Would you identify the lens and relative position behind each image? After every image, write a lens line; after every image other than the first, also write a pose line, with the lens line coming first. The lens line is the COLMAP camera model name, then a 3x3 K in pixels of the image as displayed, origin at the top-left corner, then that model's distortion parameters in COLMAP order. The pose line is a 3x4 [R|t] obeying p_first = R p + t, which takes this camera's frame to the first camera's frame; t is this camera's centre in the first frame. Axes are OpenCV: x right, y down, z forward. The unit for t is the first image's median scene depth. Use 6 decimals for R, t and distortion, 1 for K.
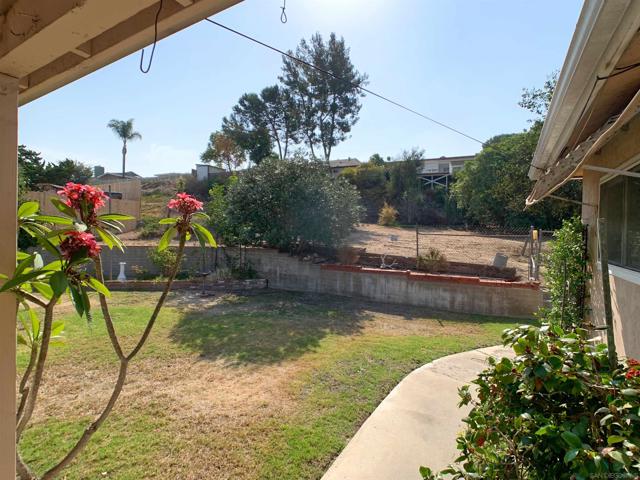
lens RADIAL K [[326.4, 0, 323.6], [0, 326.4, 246.2], [0, 0, 1]] dist [-0.016594, 0.005098]
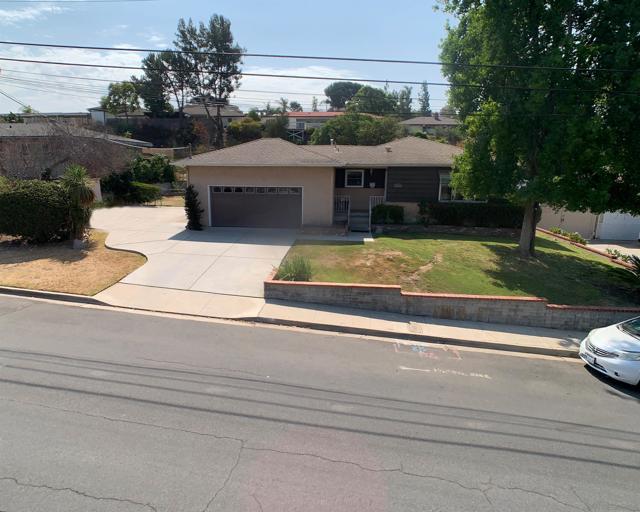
lens RADIAL K [[396.8, 0, 300.9], [0, 396.8, 243.0], [0, 0, 1]] dist [-0.024163, 0.001364]
pose [[0.922532, -0.077322, 0.378096, -0.323735], [0.014825, 0.986100, 0.165489, -0.015268], [-0.385637, -0.147063, 0.910855, -0.650238]]
